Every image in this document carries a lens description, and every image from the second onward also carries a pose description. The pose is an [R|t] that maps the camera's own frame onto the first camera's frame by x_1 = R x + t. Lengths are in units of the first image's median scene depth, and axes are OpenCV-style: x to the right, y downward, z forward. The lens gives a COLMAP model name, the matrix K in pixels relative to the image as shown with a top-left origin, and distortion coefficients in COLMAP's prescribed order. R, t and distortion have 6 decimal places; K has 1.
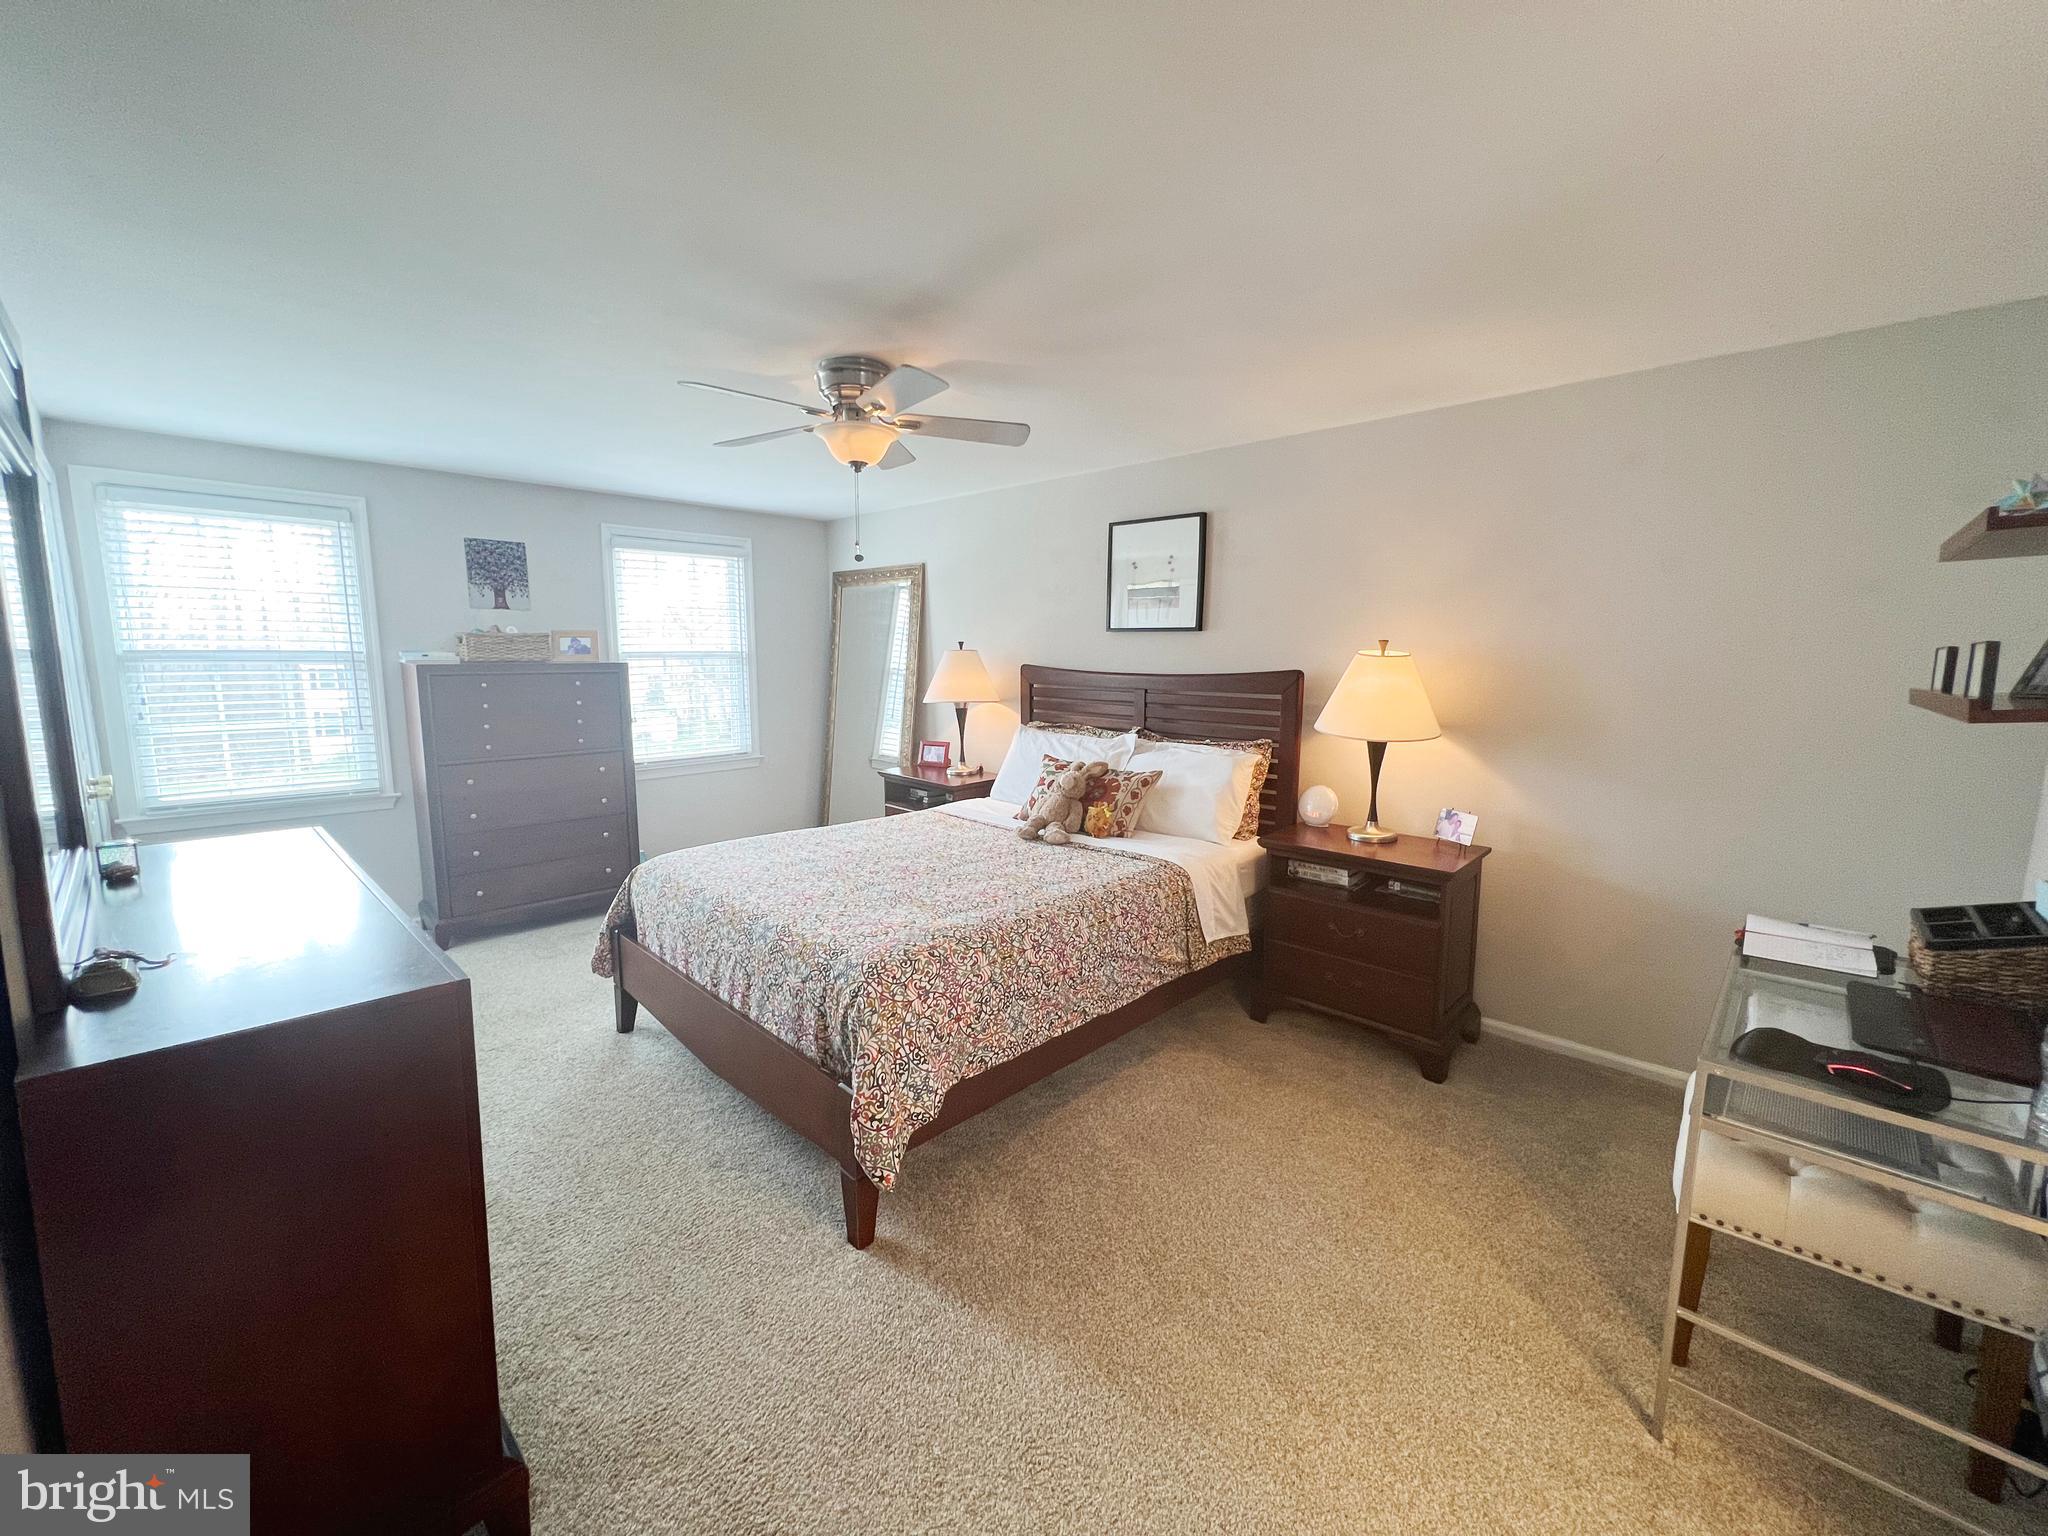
lens RADIAL K [[823.8, 0, 1023.0], [0, 823.8, 761.1], [0, 0, 1]] dist [0.000365, -0.000009]
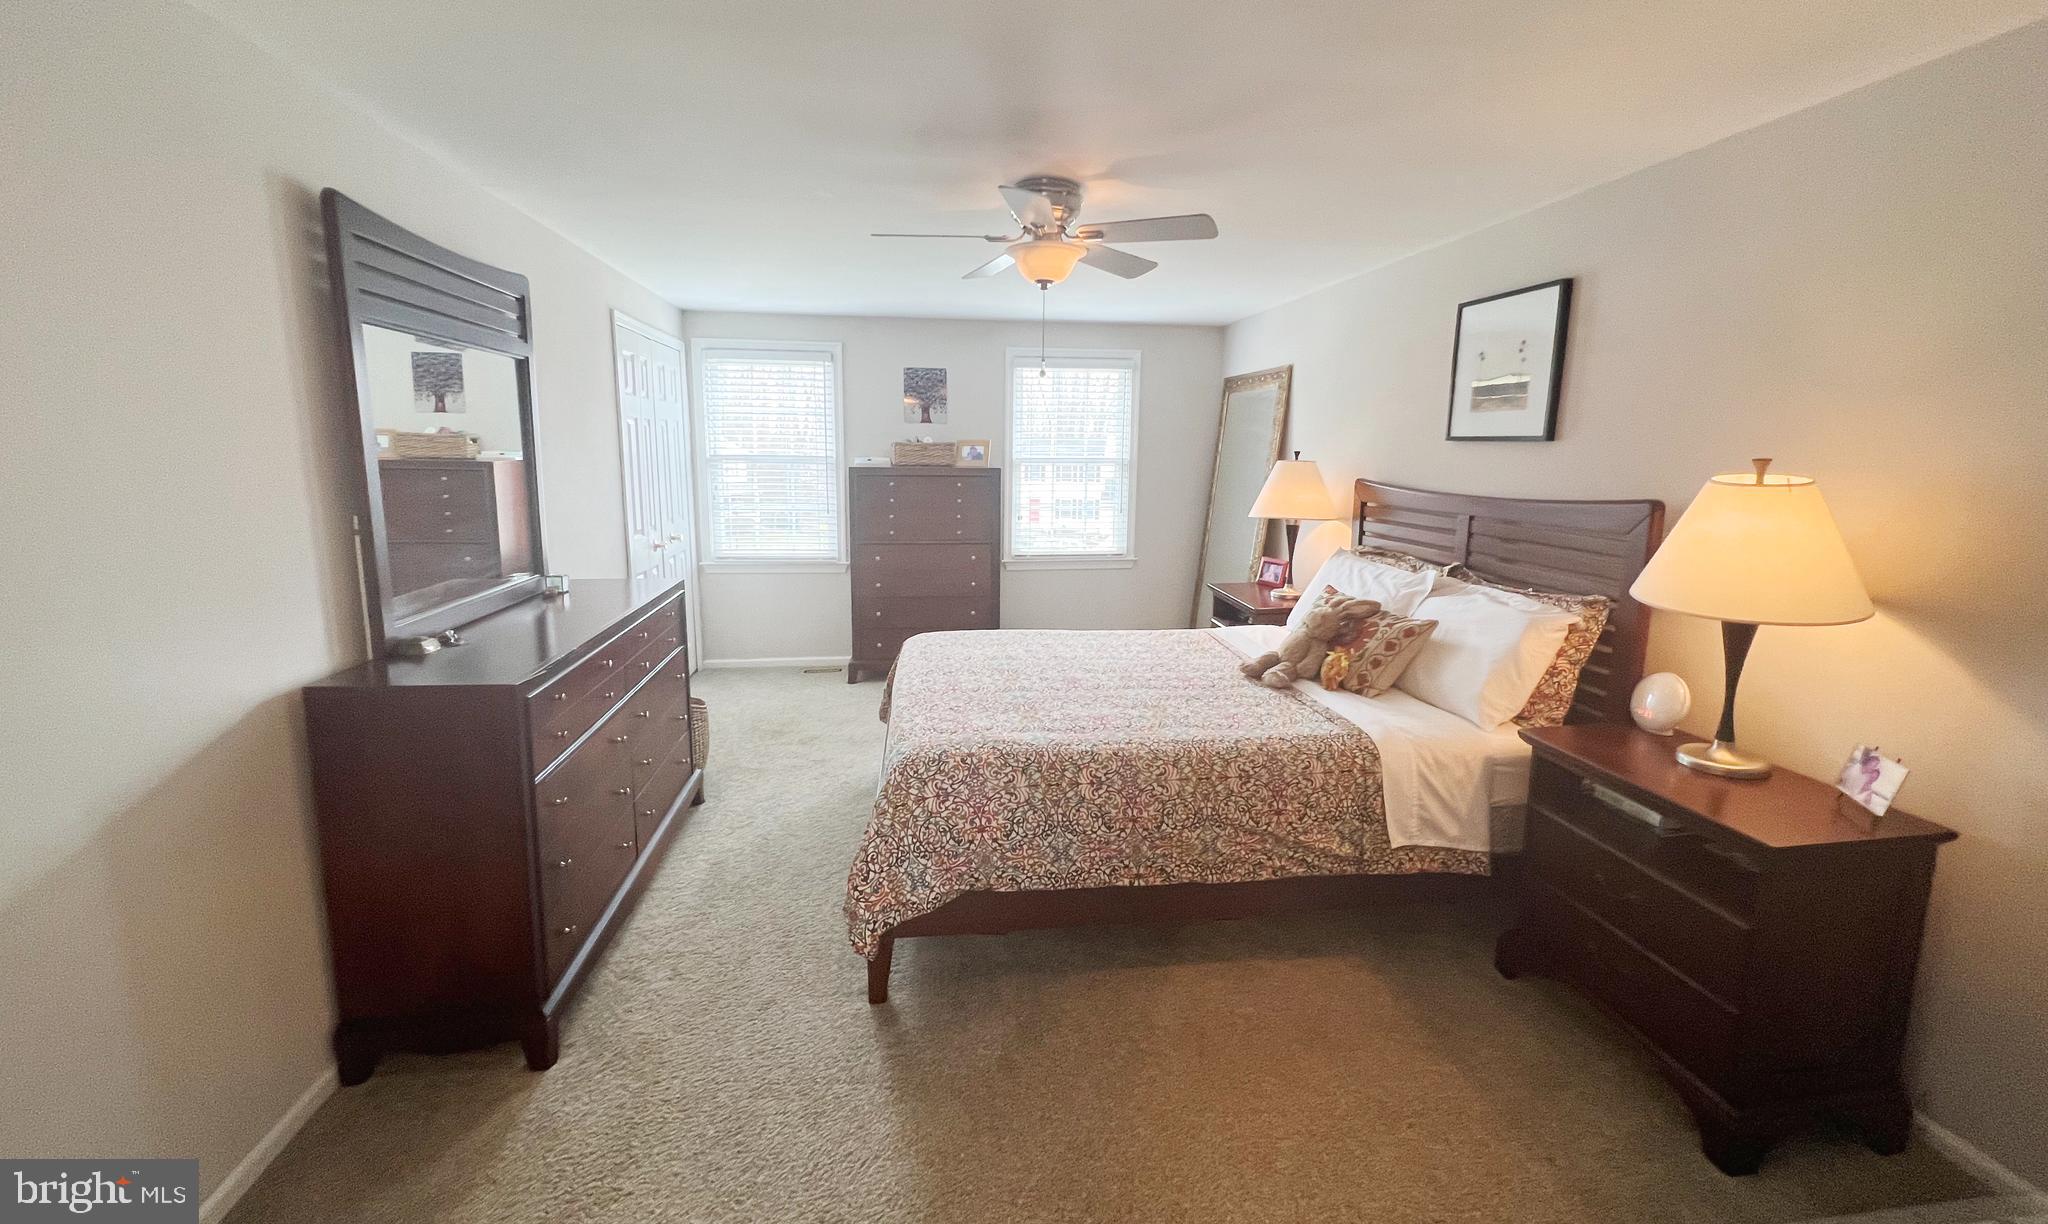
lens RADIAL K [[820.9, 0, 1007.9], [0, 820.9, 578.6], [0, 0, 1]] dist [-0.001384, 0.000097]
pose [[0.779492, 0.102506, -0.617968, 0.370560], [-0.090626, 0.994595, 0.050666, -0.034530], [0.619822, 0.016510, 0.784569, 0.149053]]
